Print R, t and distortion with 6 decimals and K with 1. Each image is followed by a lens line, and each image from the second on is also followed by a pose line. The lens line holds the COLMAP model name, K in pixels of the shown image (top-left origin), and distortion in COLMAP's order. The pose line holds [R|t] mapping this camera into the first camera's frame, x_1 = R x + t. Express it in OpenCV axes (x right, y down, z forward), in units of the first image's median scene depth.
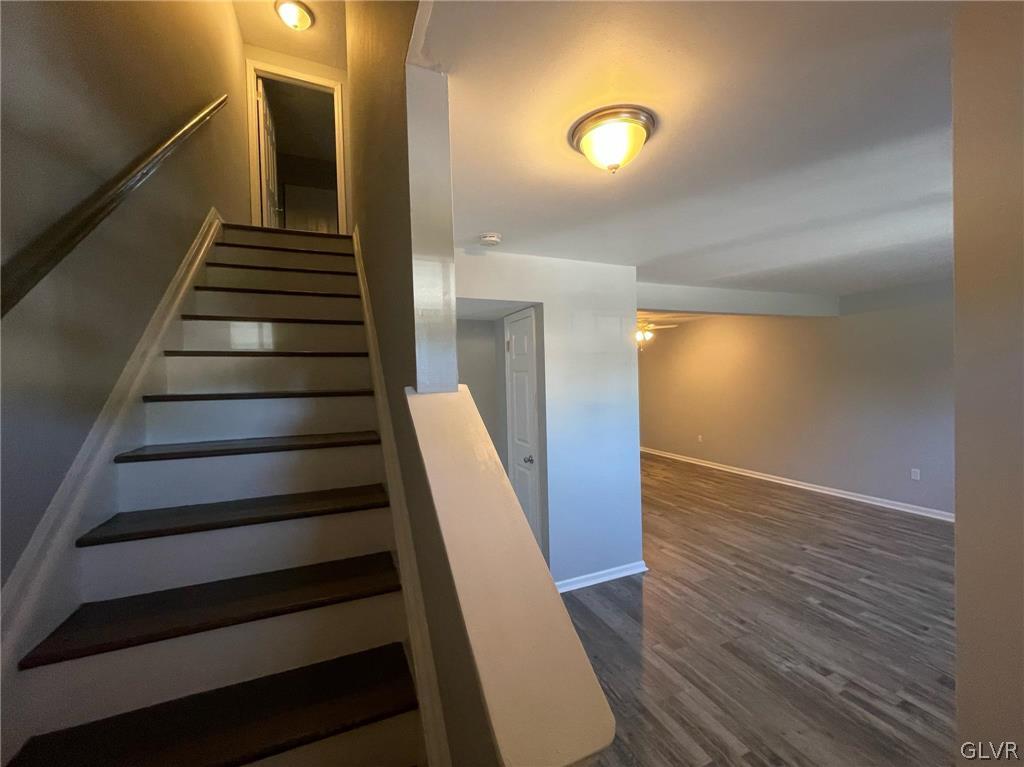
lens RADIAL K [[413.5, 0, 512.3], [0, 413.5, 381.5], [0, 0, 1]] dist [-0.000787, -0.000121]
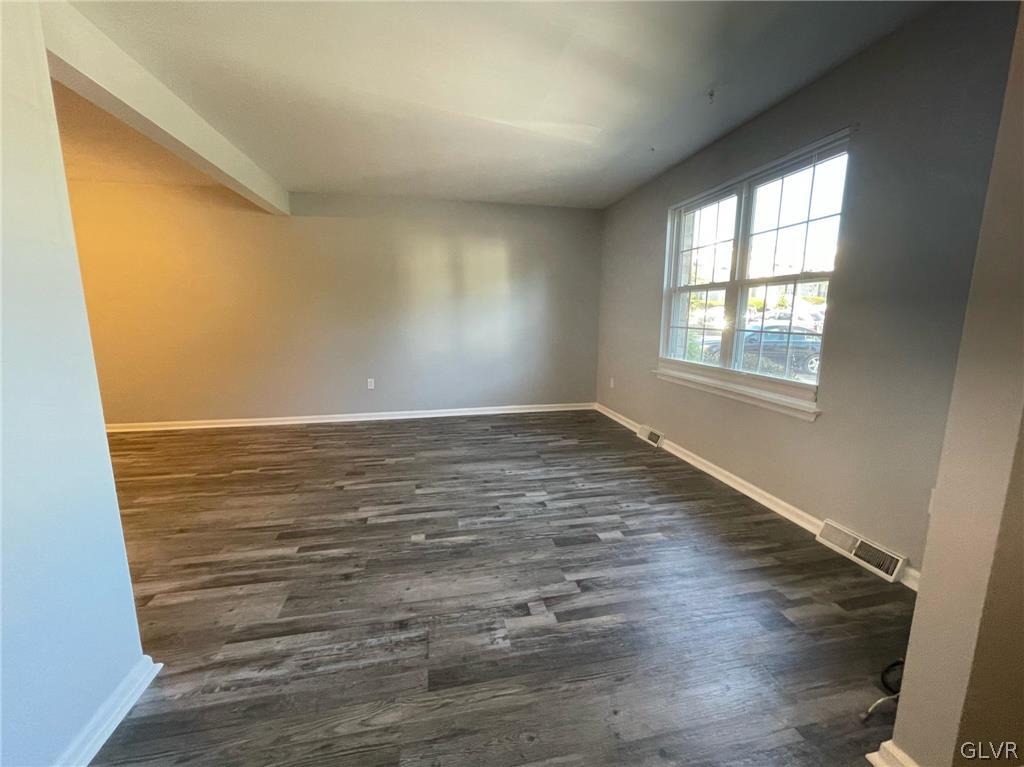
lens RADIAL K [[413.5, 0, 512.3], [0, 413.5, 381.5], [0, 0, 1]] dist [-0.000787, -0.000121]
pose [[0.208720, -0.129136, 0.969412, 0.027443], [0.005061, 0.991373, 0.130972, 0.108530], [-0.977962, -0.022430, 0.207573, 0.563301]]
